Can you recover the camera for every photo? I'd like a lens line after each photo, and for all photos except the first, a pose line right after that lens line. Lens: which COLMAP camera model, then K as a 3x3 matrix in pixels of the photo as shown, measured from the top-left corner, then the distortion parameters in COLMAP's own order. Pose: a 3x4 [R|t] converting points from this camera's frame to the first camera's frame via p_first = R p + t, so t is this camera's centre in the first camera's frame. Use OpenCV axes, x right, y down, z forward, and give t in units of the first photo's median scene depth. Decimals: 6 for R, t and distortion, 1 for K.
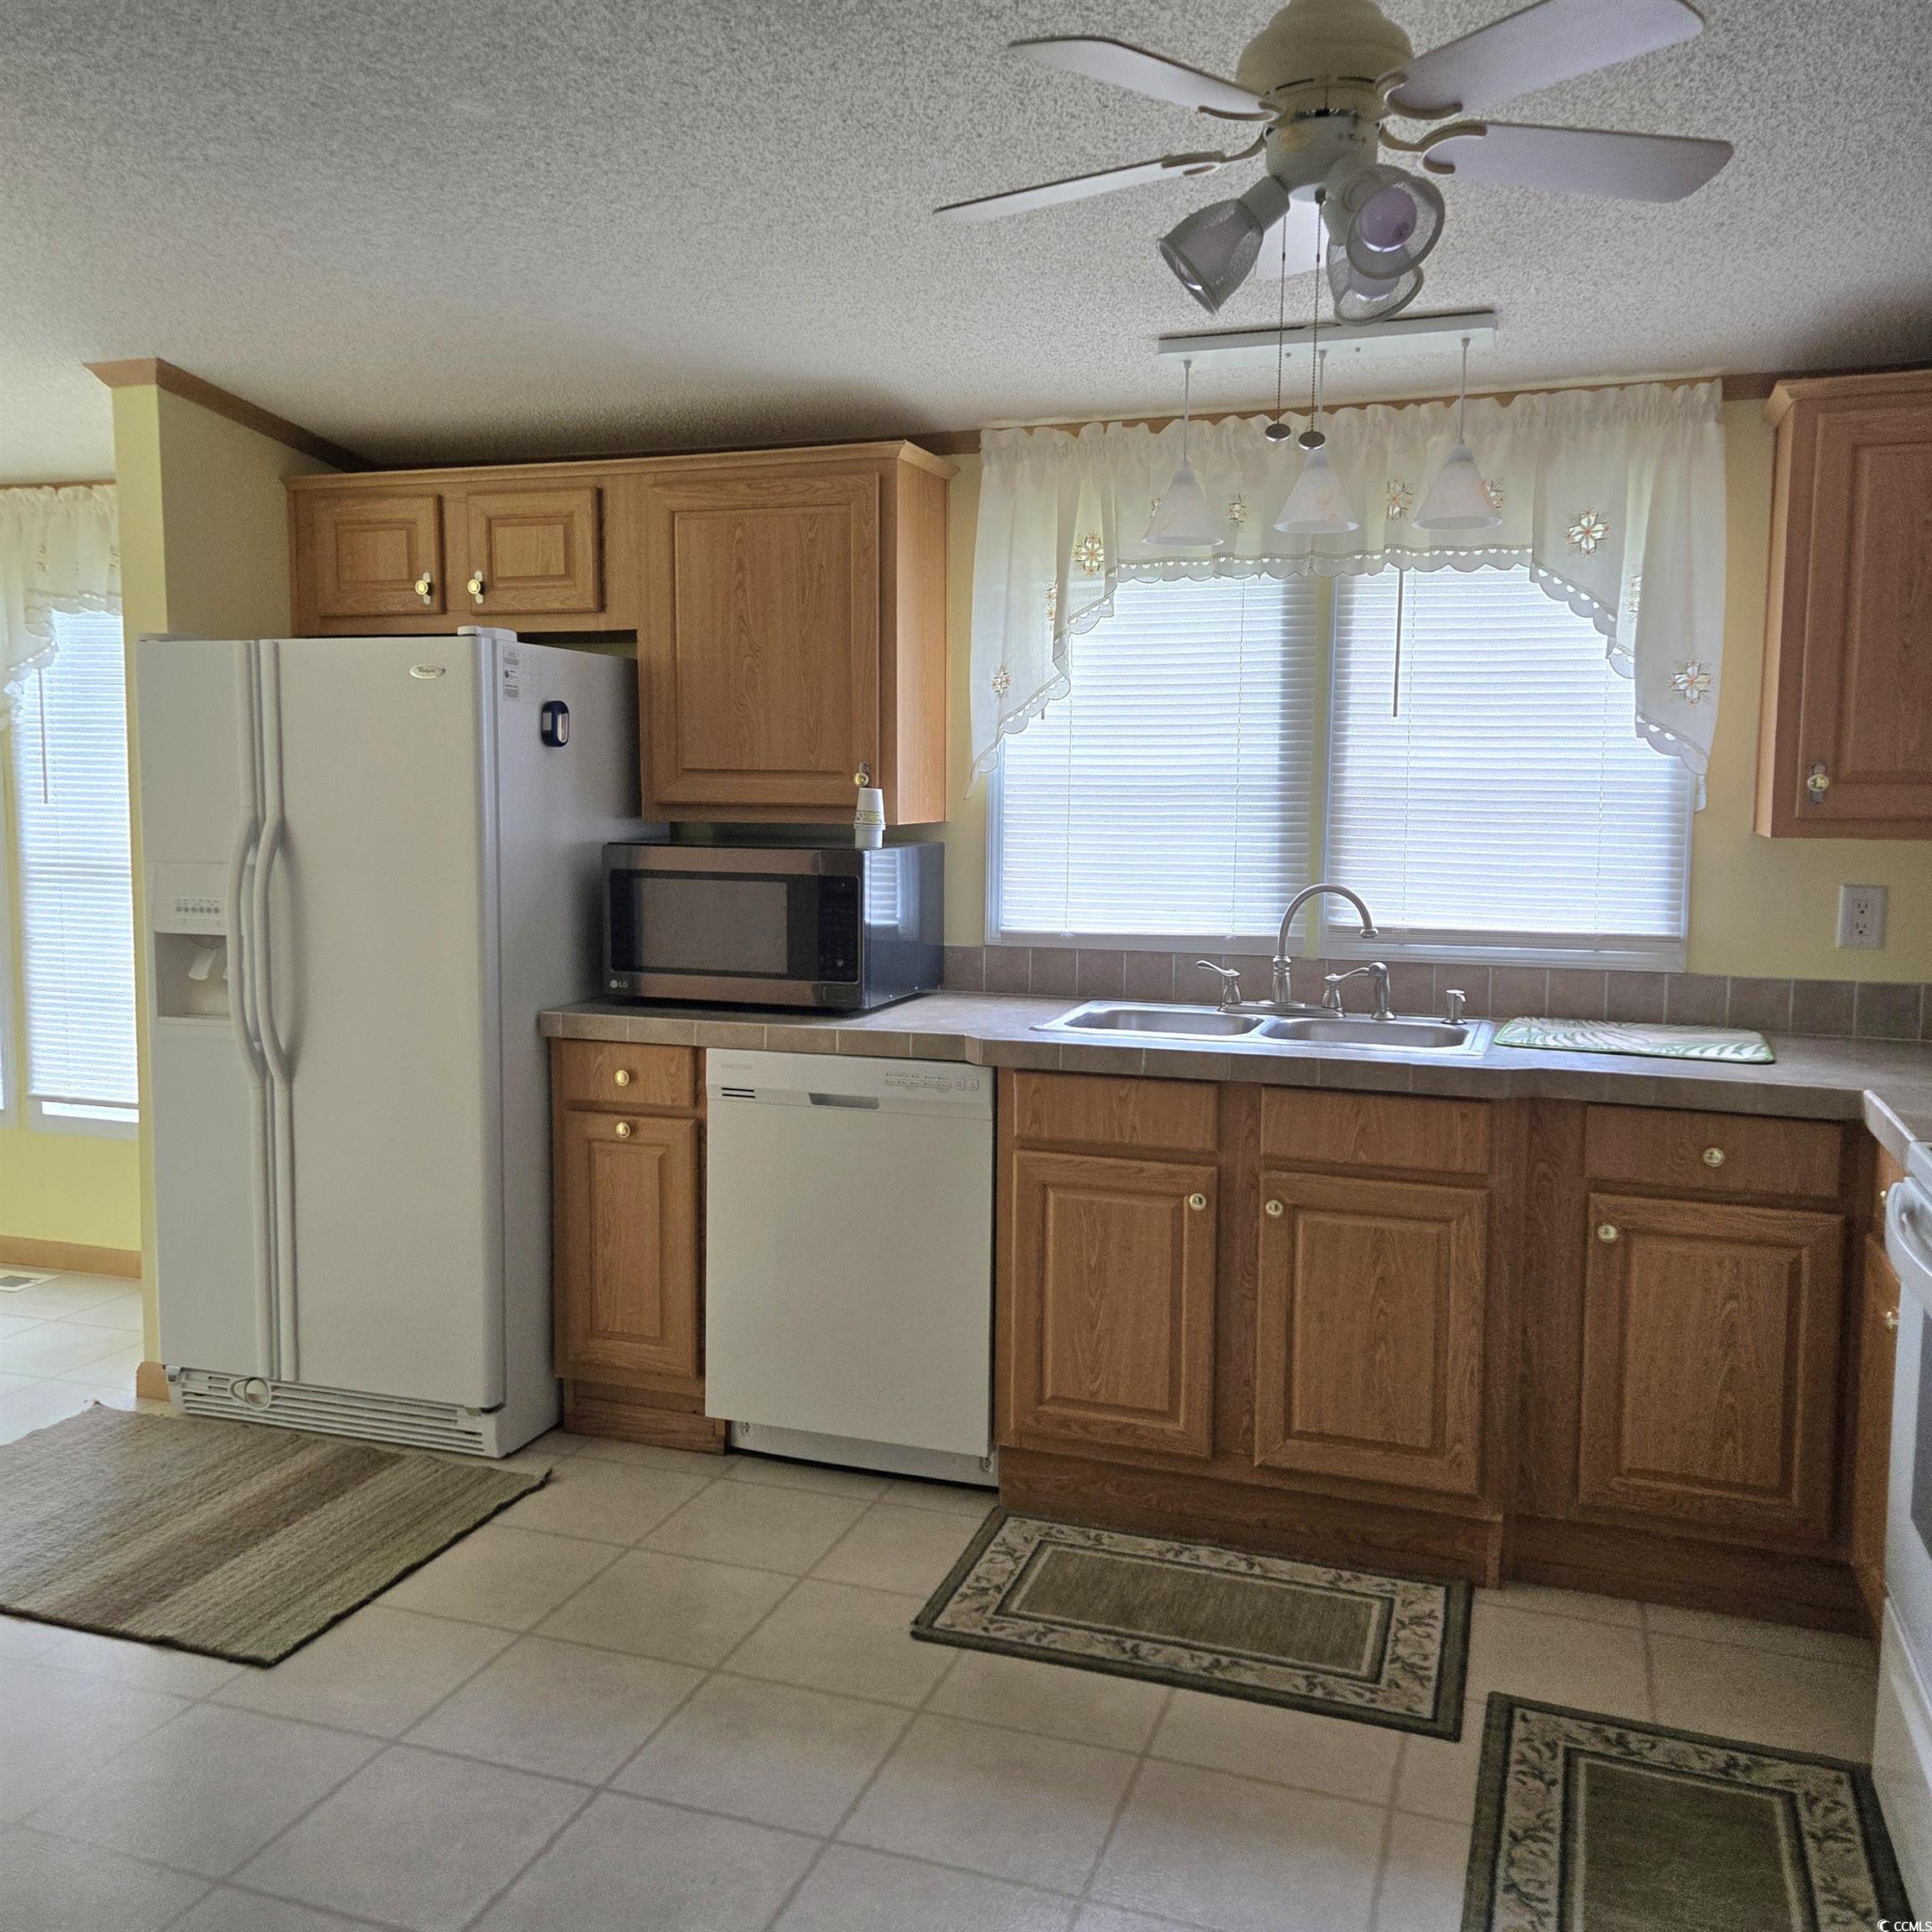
lens RADIAL K [[1734.7, 0, 928.2], [0, 1734.7, 949.4], [0, 0, 1]] dist [0.080928, -0.066713]
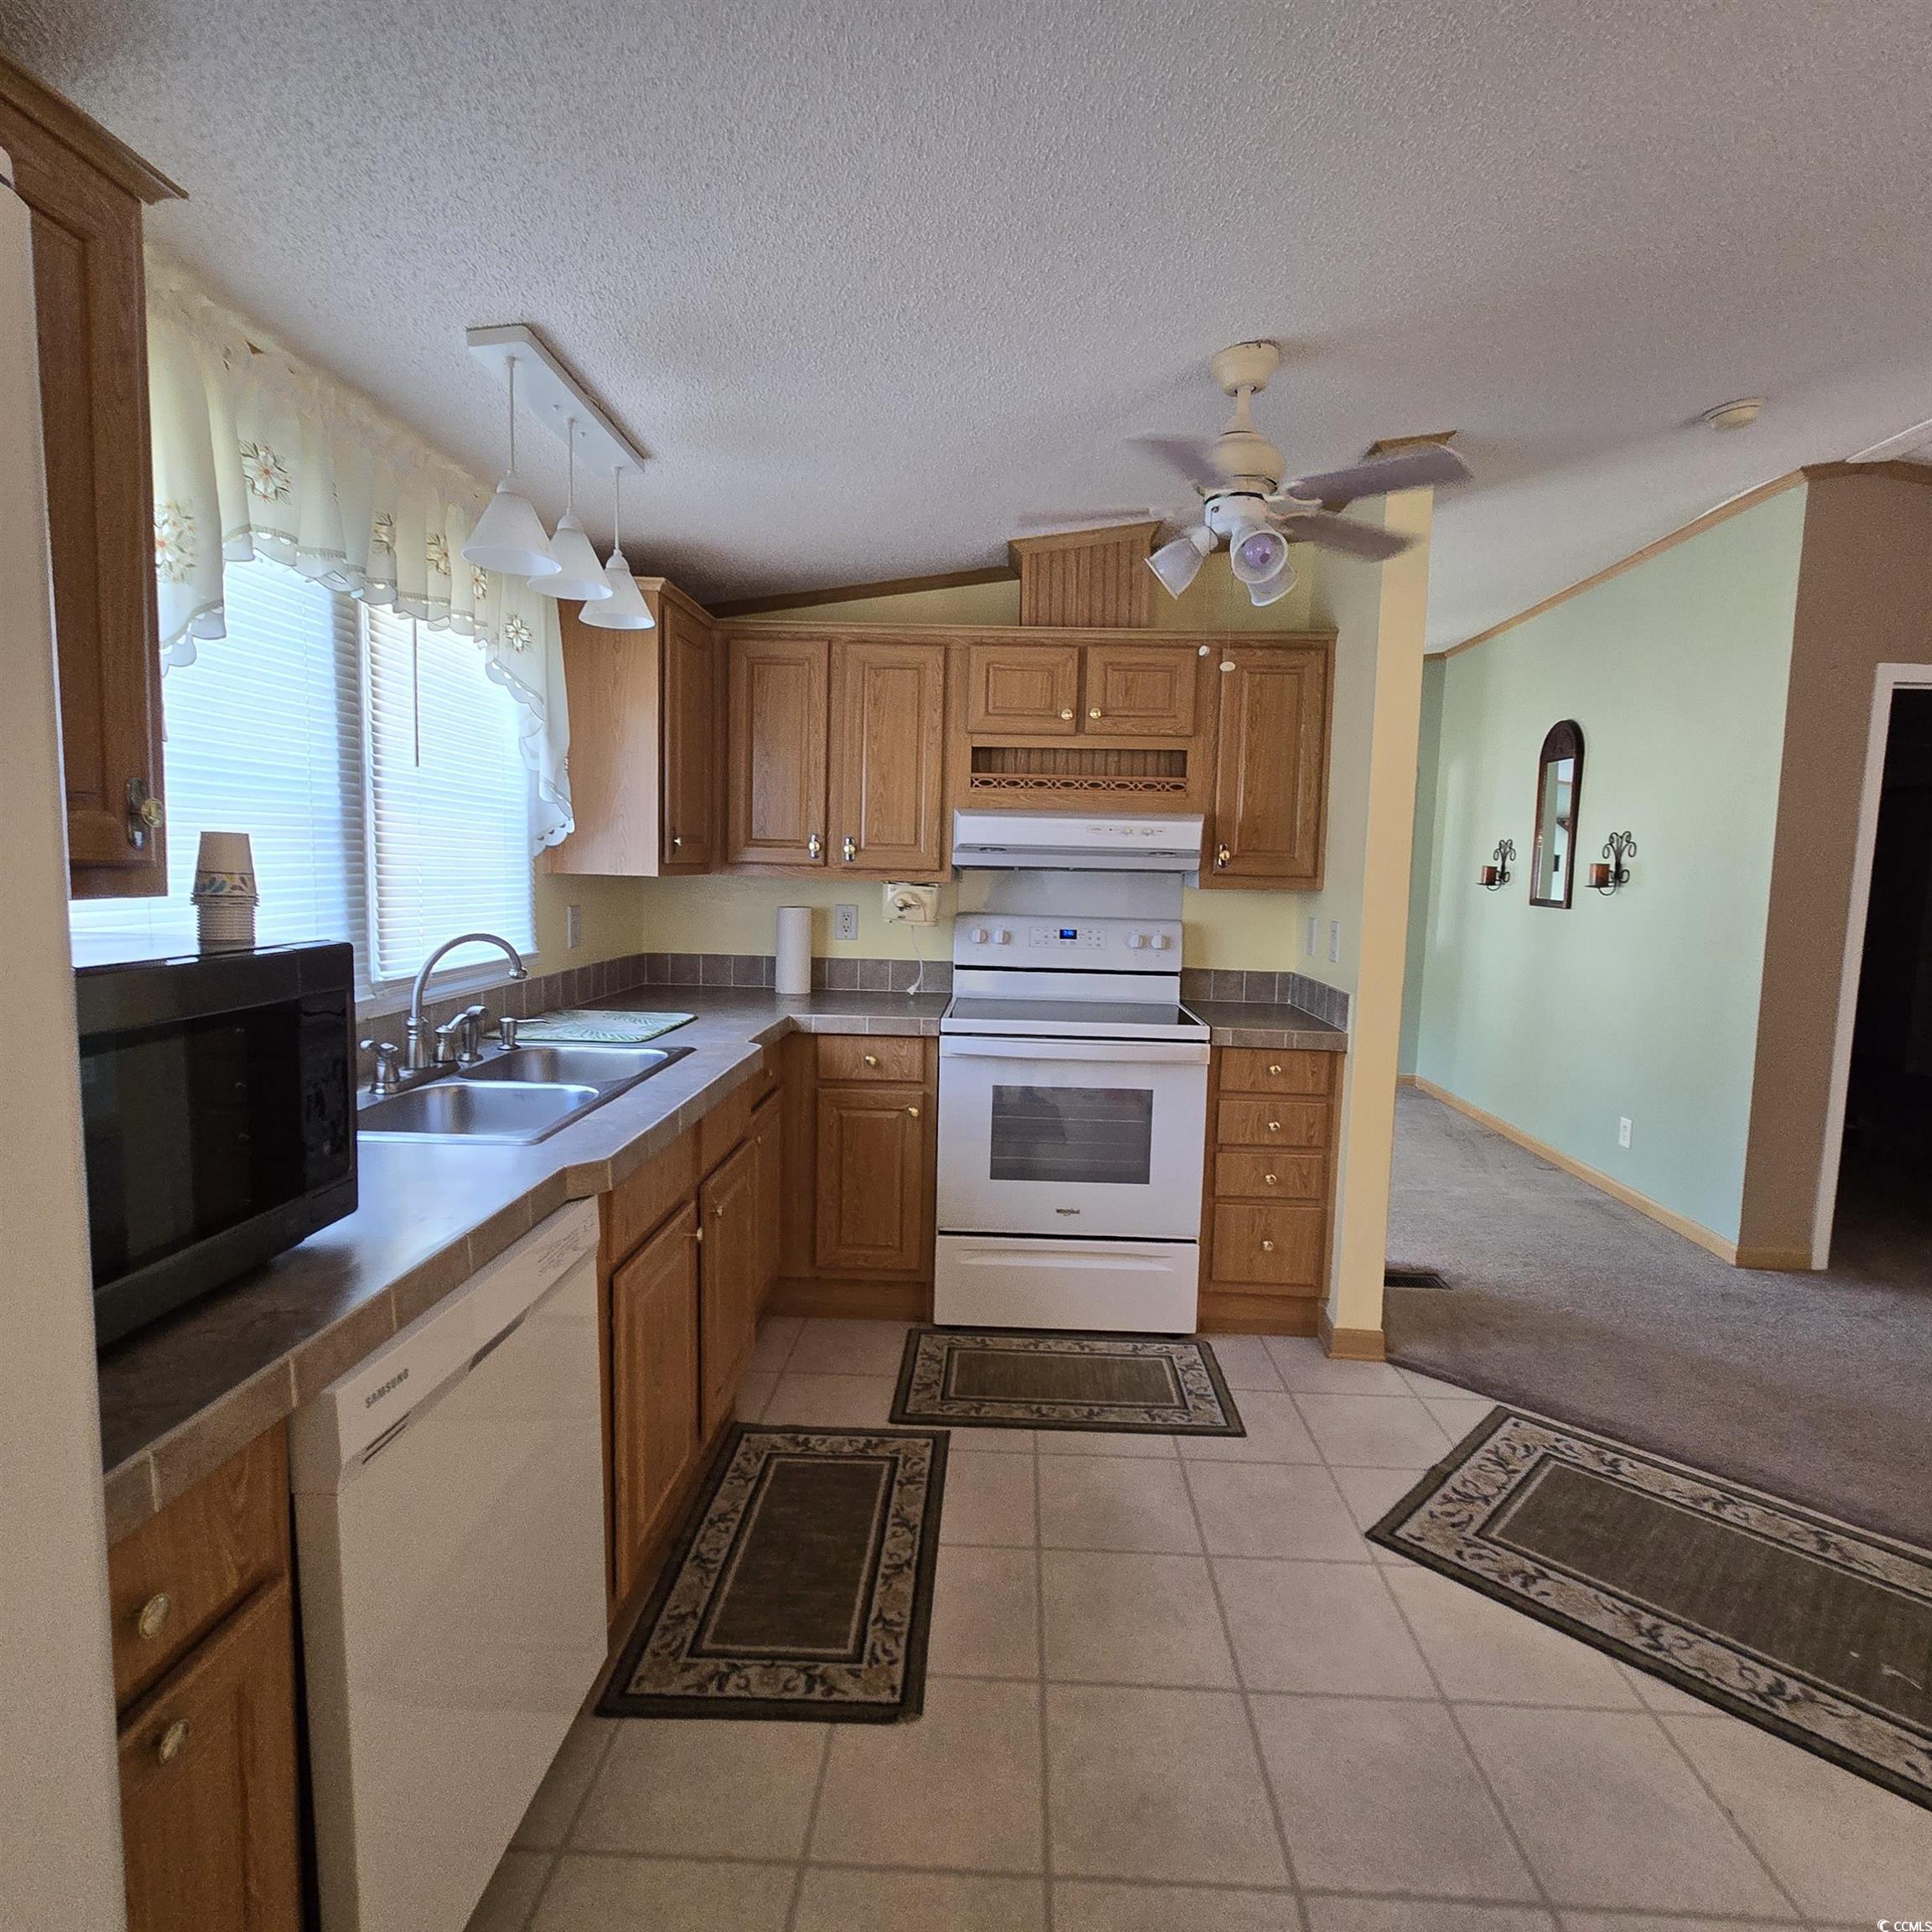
lens RADIAL K [[1061.8, 0, 1001.3], [0, 1061.8, 965.8], [0, 0, 1]] dist [-0.007181, 0.001665]
pose [[-0.328538, -0.108764, 0.938207, -0.480700], [0.065375, 0.988346, 0.137469, -0.091159], [-0.942225, 0.106499, -0.317599, 0.991941]]
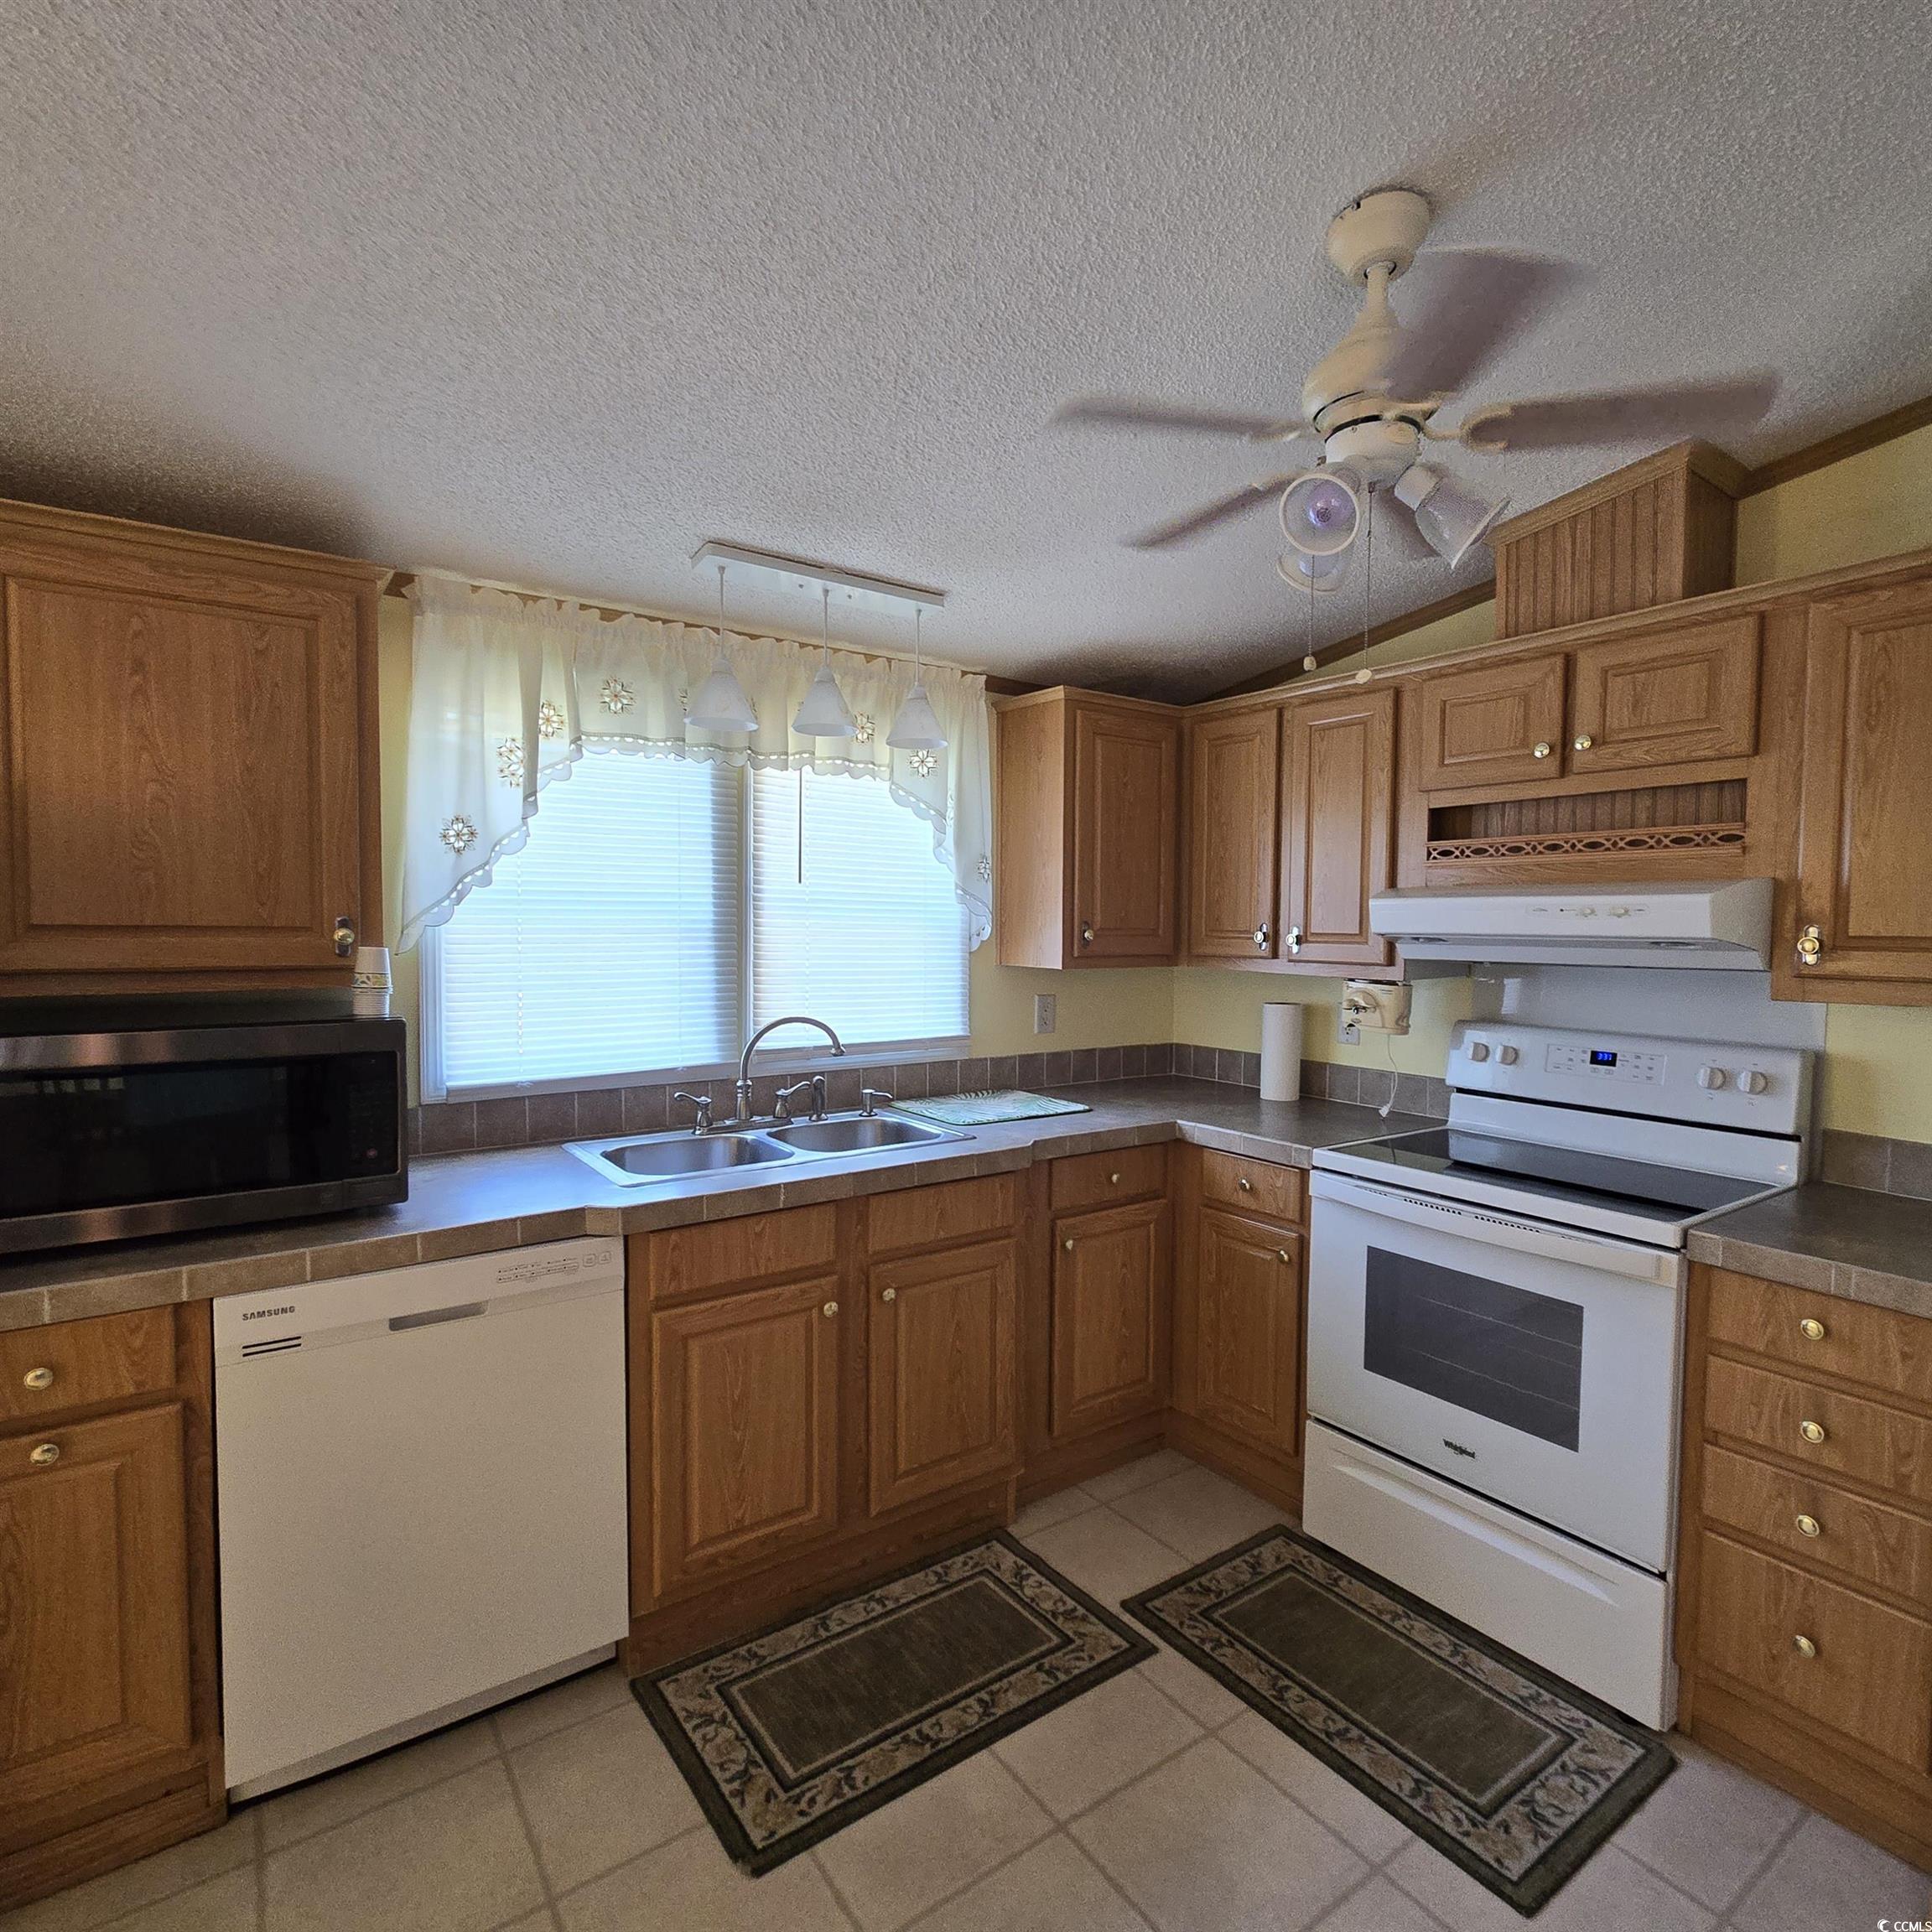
lens RADIAL K [[1078.1, 0, 997.1], [0, 1078.1, 970.0], [0, 0, 1]] dist [-0.000991, 0.000223]
pose [[0.554924, -0.040354, 0.830922, -0.349305], [0.078188, 0.996931, -0.003801, -0.061758], [-0.828219, 0.067077, 0.556376, 0.494981]]
